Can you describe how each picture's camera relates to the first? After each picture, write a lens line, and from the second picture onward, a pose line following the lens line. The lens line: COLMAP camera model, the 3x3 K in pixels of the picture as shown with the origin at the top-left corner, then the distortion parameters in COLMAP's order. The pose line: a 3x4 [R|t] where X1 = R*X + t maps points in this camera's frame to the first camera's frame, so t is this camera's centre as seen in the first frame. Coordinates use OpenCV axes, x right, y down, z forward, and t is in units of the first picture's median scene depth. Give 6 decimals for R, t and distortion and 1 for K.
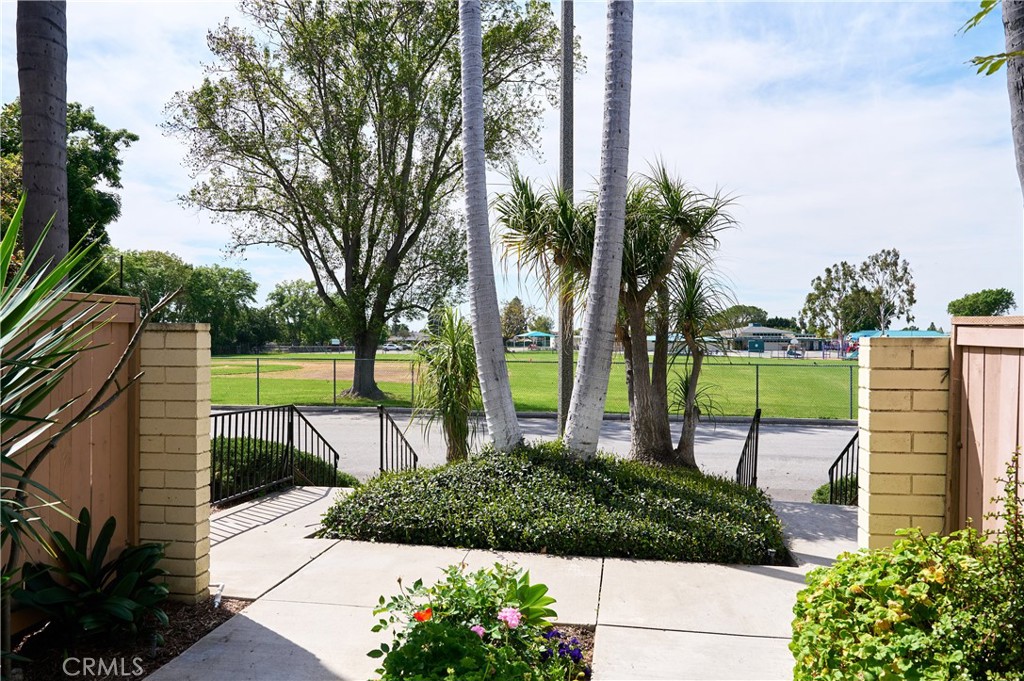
lens RADIAL K [[693.2, 0, 511.1], [0, 693.2, 343.8], [0, 0, 1]] dist [0.000102, -0.003114]
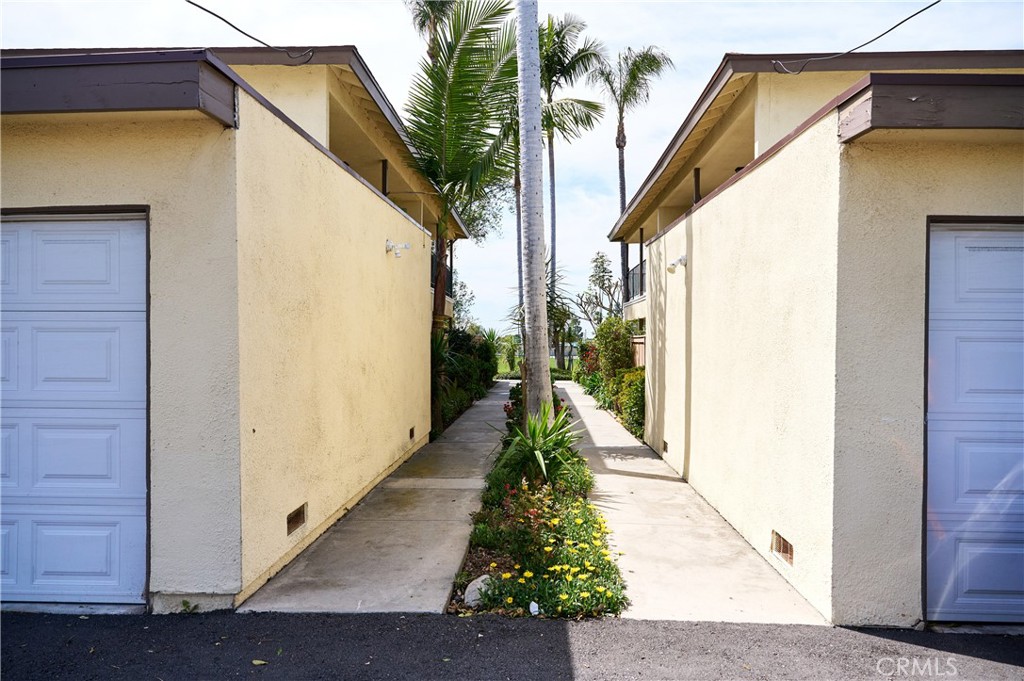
lens RADIAL K [[693.2, 0, 511.1], [0, 693.2, 343.8], [0, 0, 1]] dist [0.000102, -0.003114]
pose [[0.994488, -0.005148, 0.104720, -0.112279], [0.006704, 0.999872, -0.014513, 0.013559], [-0.104632, 0.015135, 0.994396, -0.653275]]
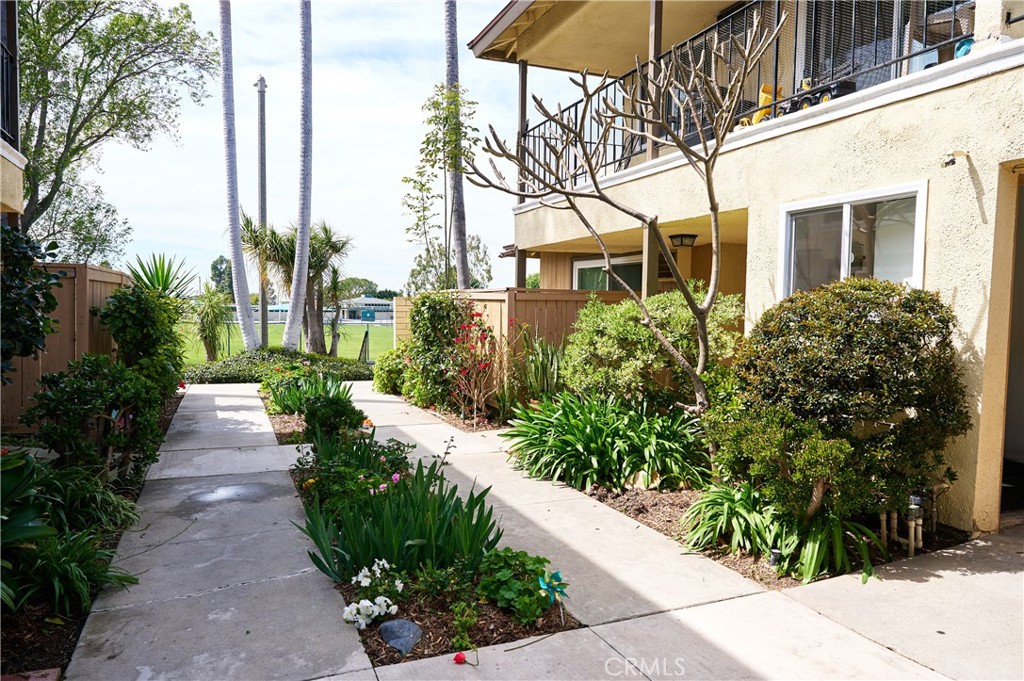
lens RADIAL K [[693.2, 0, 511.1], [0, 693.2, 343.8], [0, 0, 1]] dist [0.000102, -0.003114]
pose [[0.856215, -0.021653, 0.516166, -0.080987], [0.000047, 0.999124, 0.041836, 0.008214], [-0.516620, -0.035796, 0.855466, -0.234787]]
